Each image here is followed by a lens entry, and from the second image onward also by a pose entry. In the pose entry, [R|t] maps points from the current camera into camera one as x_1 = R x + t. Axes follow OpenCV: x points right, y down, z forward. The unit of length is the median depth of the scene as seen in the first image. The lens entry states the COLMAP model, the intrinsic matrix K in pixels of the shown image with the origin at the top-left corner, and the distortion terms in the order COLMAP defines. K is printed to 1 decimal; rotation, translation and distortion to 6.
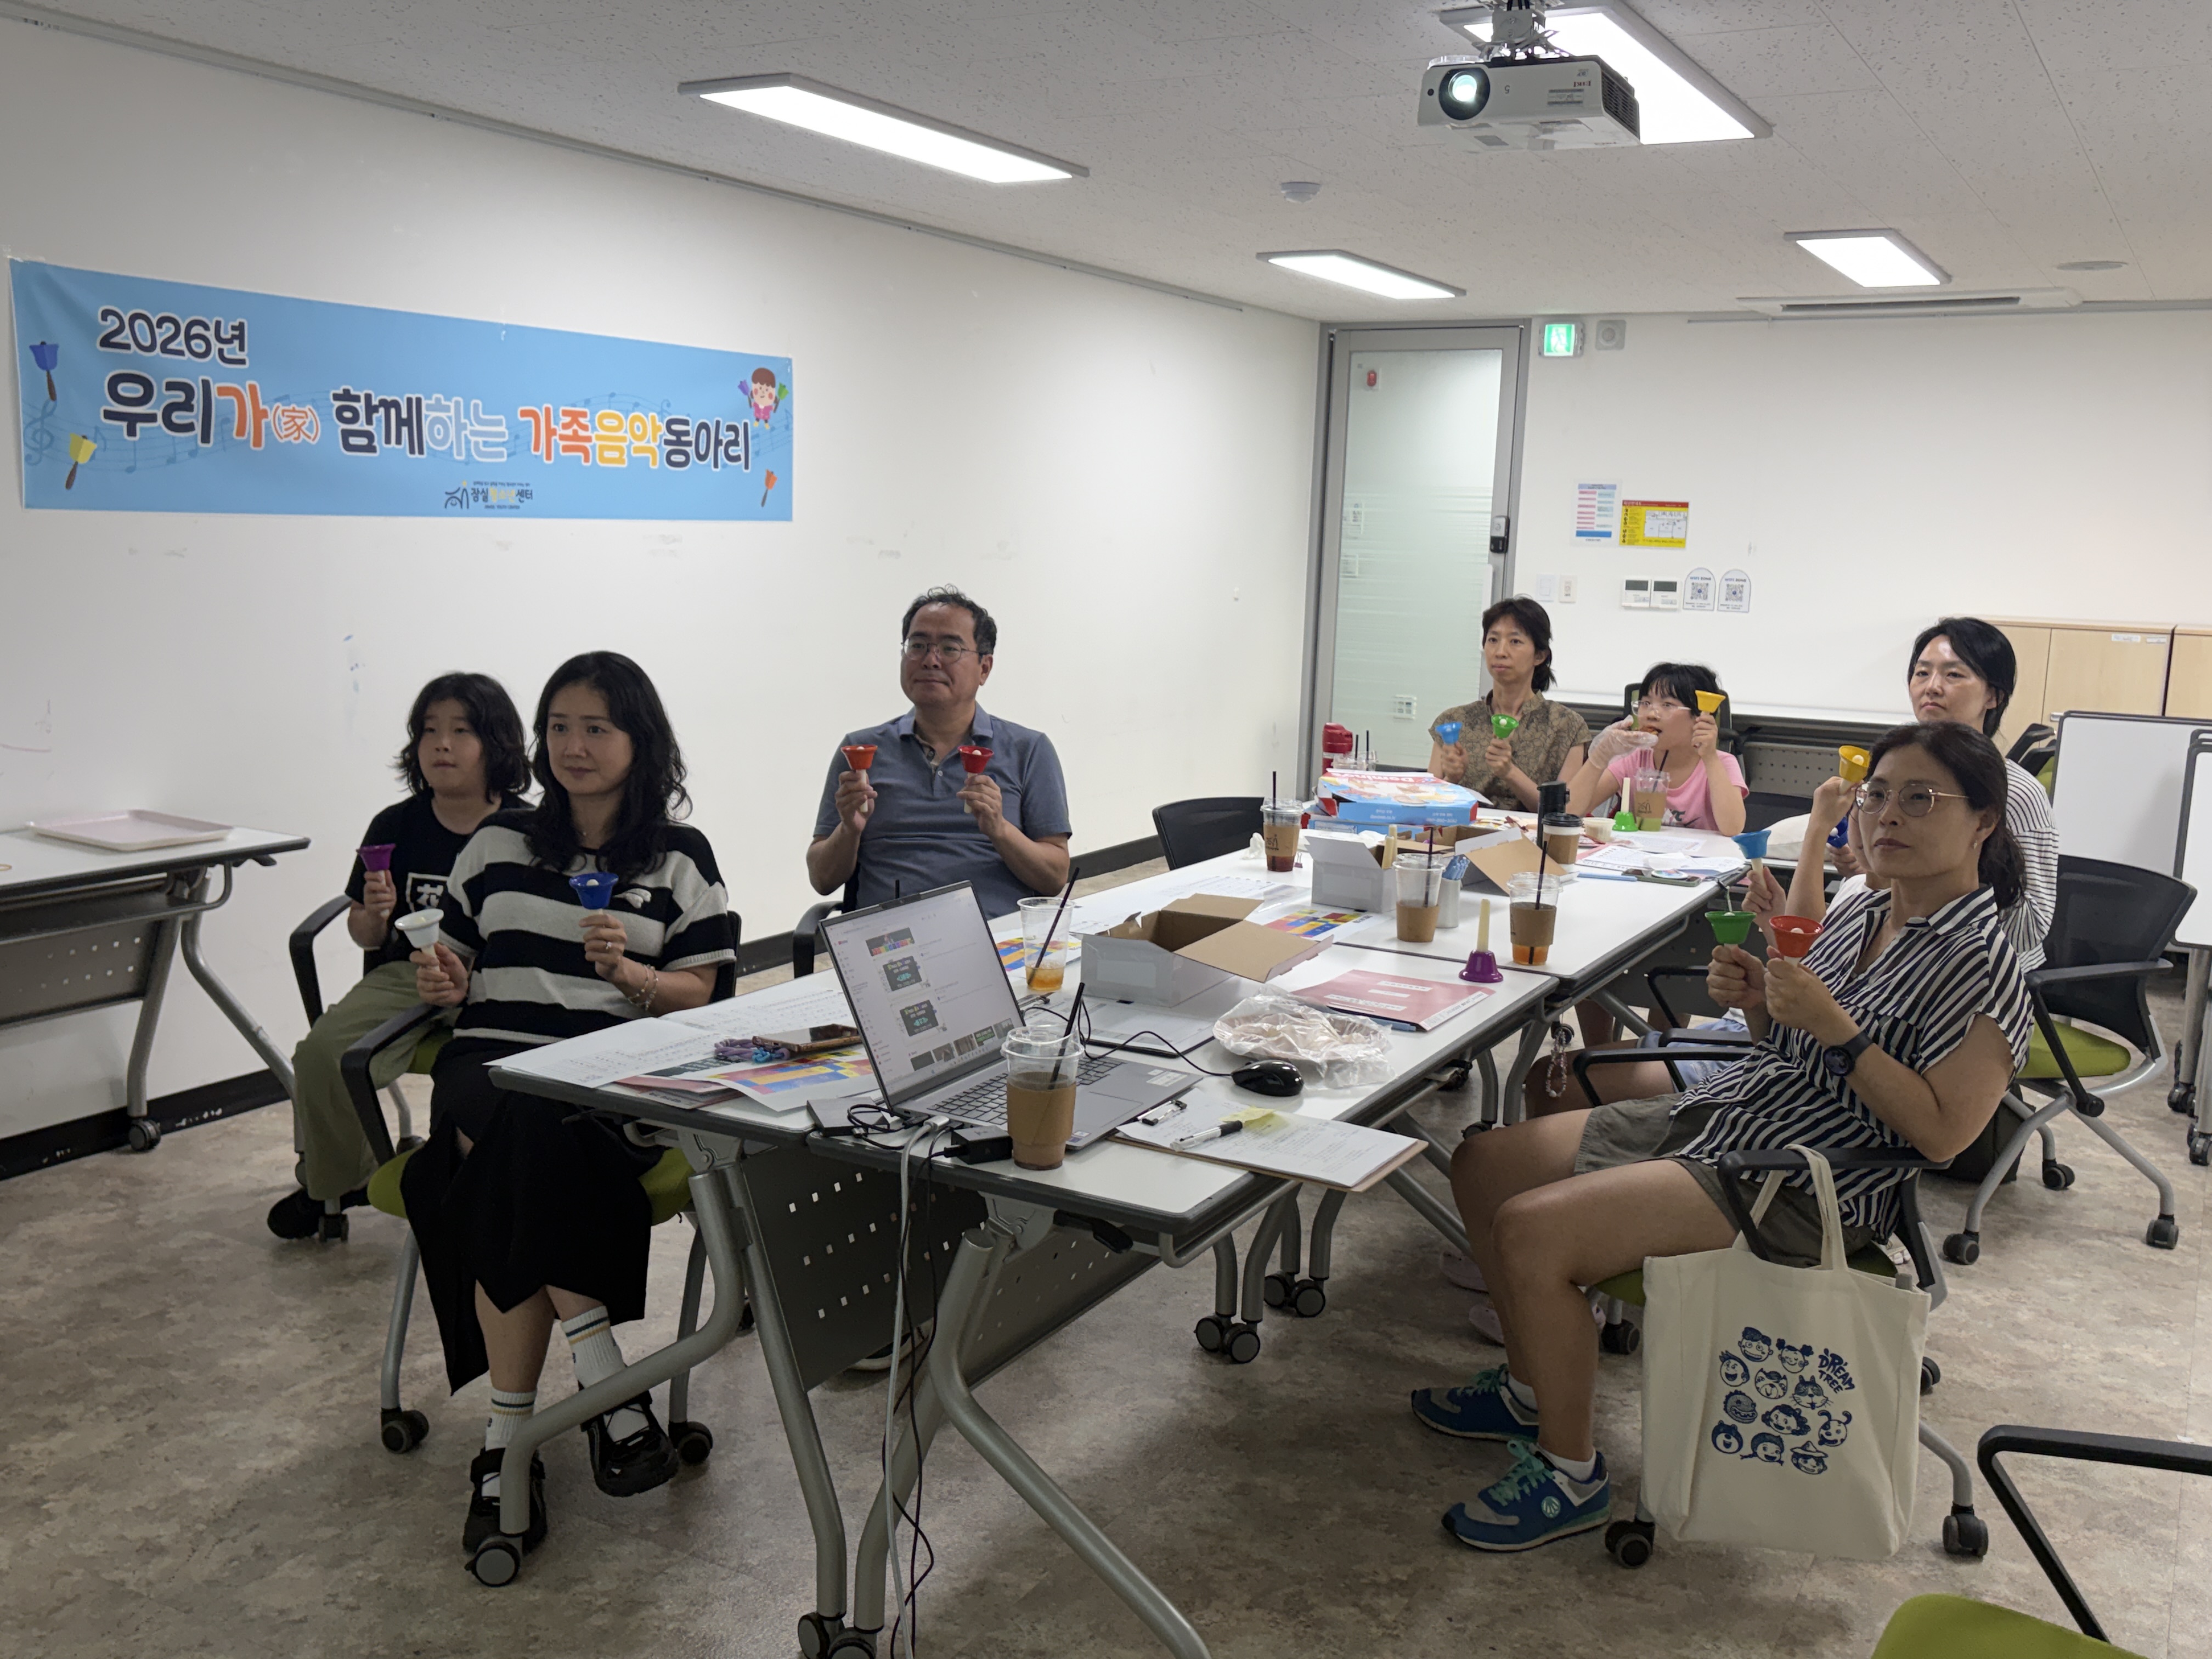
lens RADIAL K [[2003.6, 0, 1100.6], [0, 2003.6, 822.0], [0, 0, 1]] dist [0.025219, 0.000000]
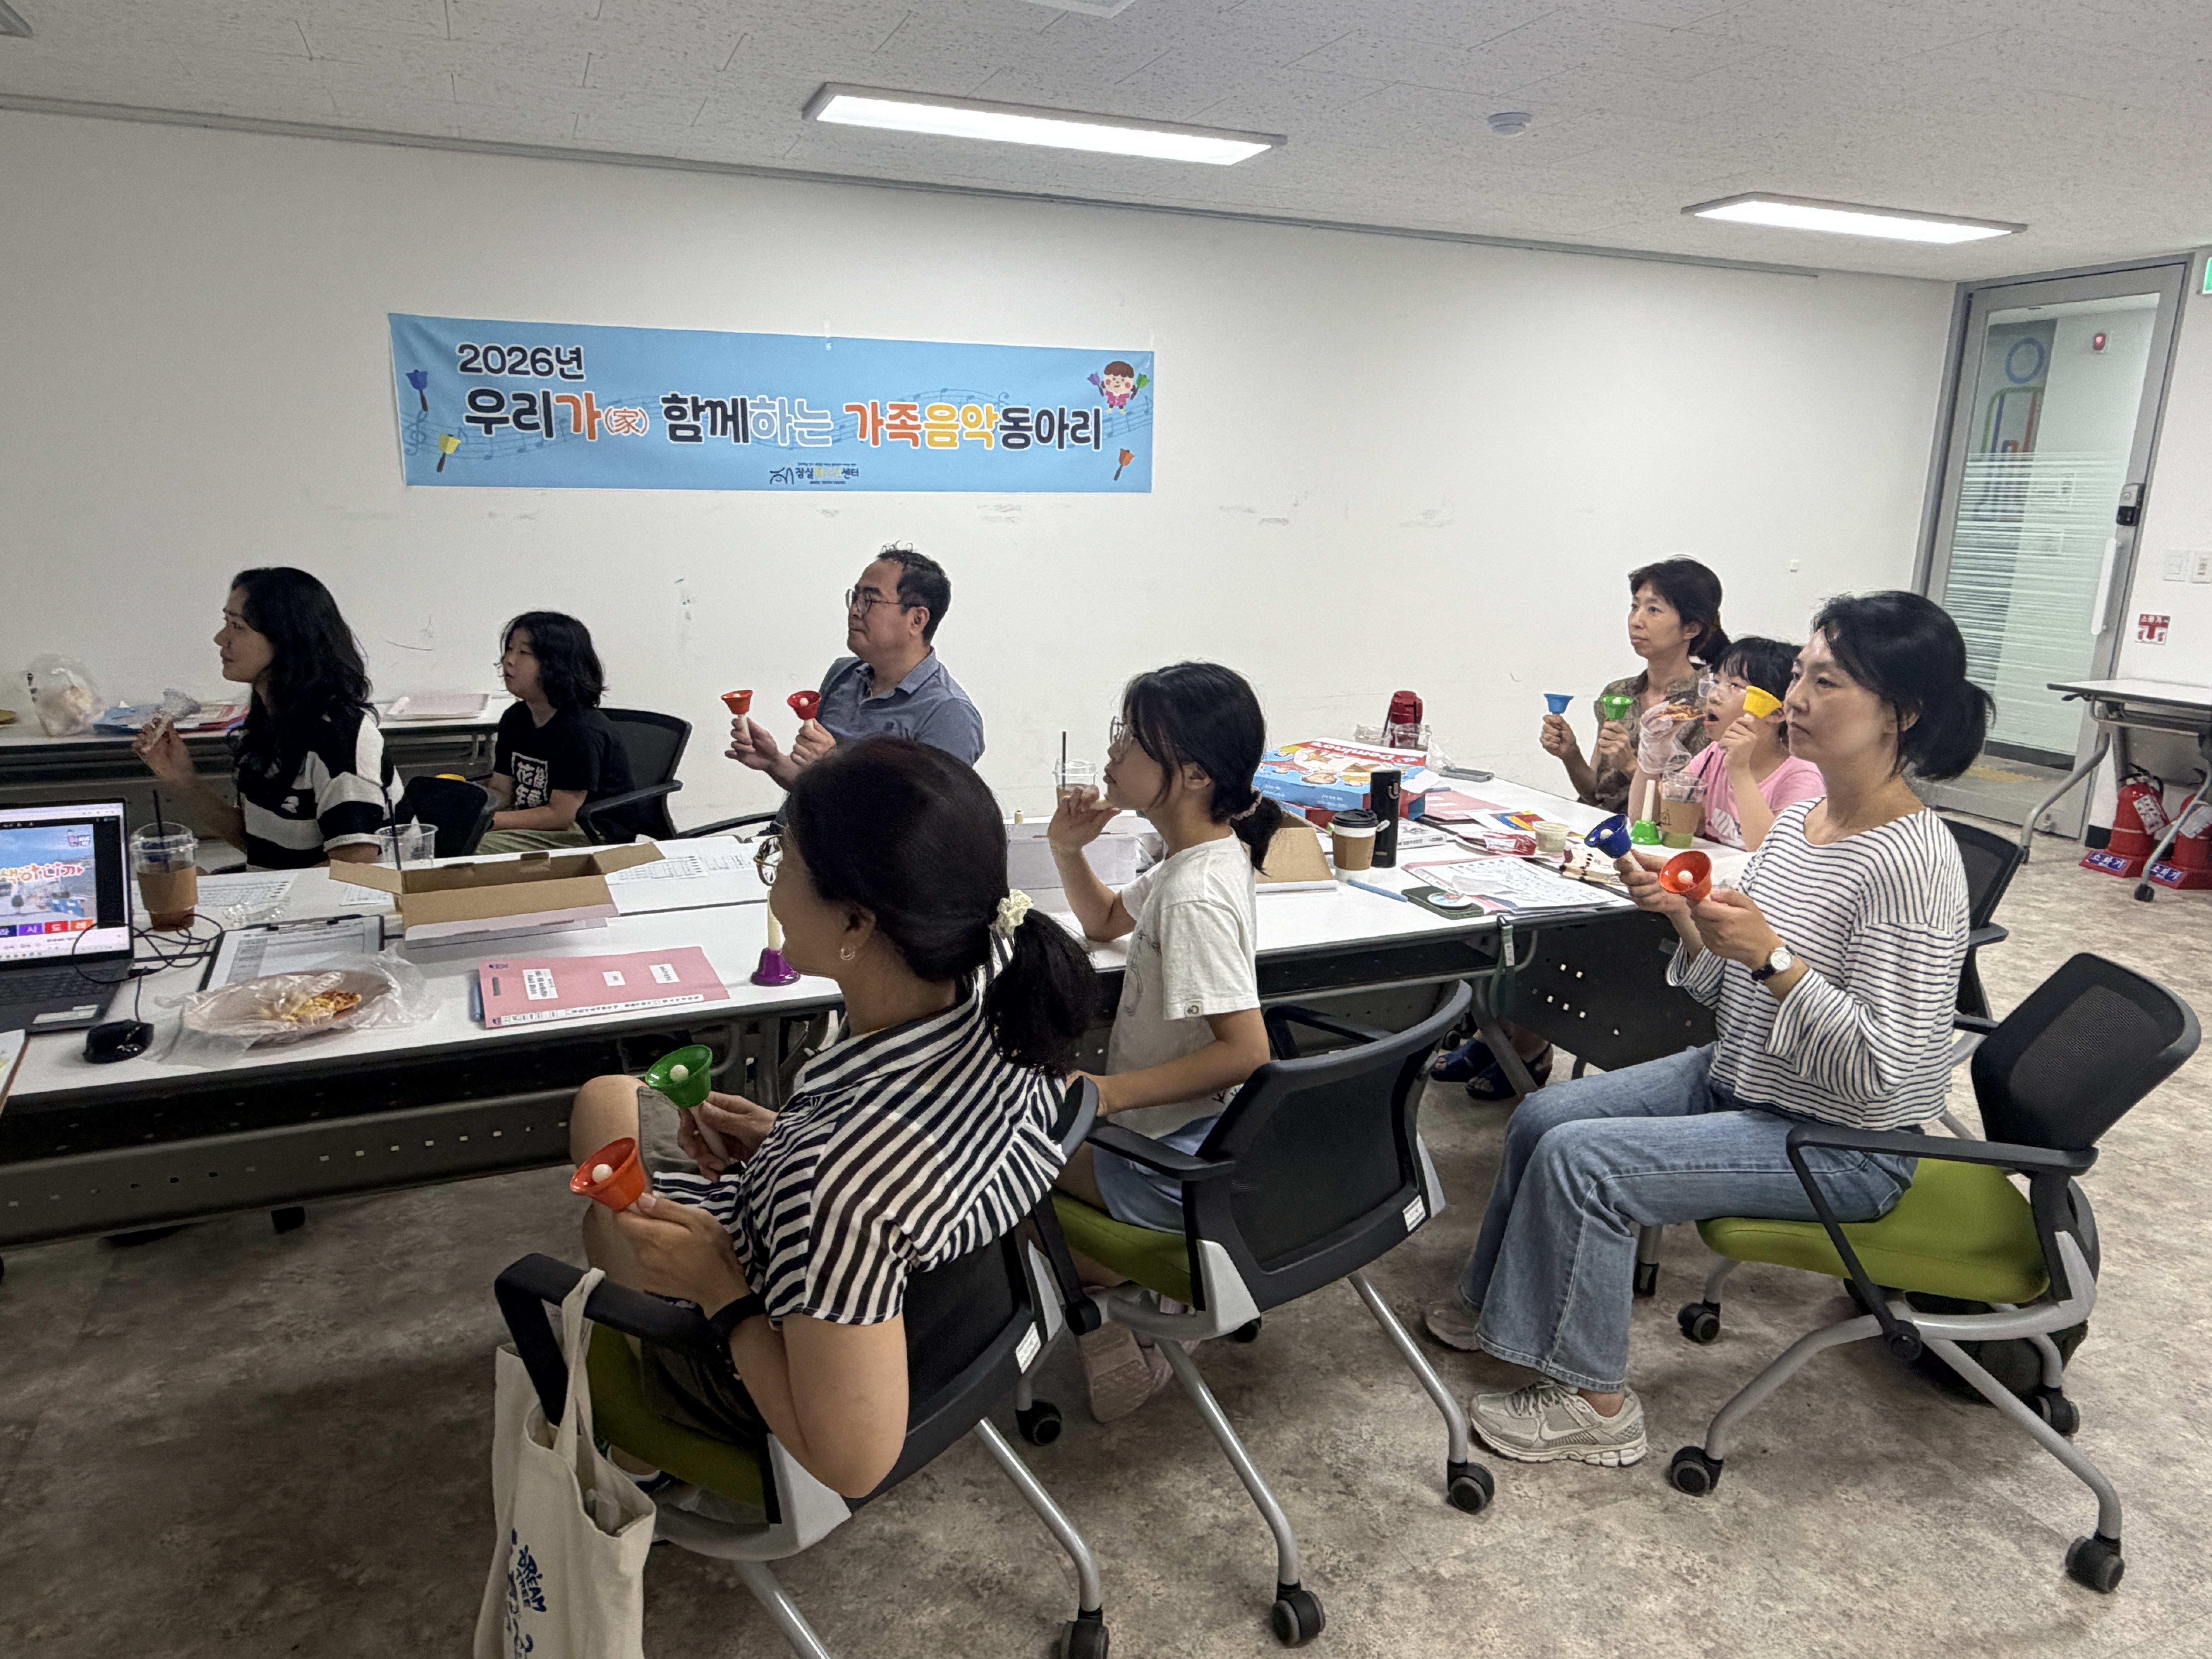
lens RADIAL K [[1427.5, 0, 1114.7], [0, 1427.5, 840.3], [0, 0, 1]] dist [0.006750, -0.004585]
pose [[0.792983, 0.130965, -0.595002, 0.444243], [-0.084317, 0.990815, 0.105714, -0.042475], [0.603382, -0.033660, 0.796742, 0.383409]]
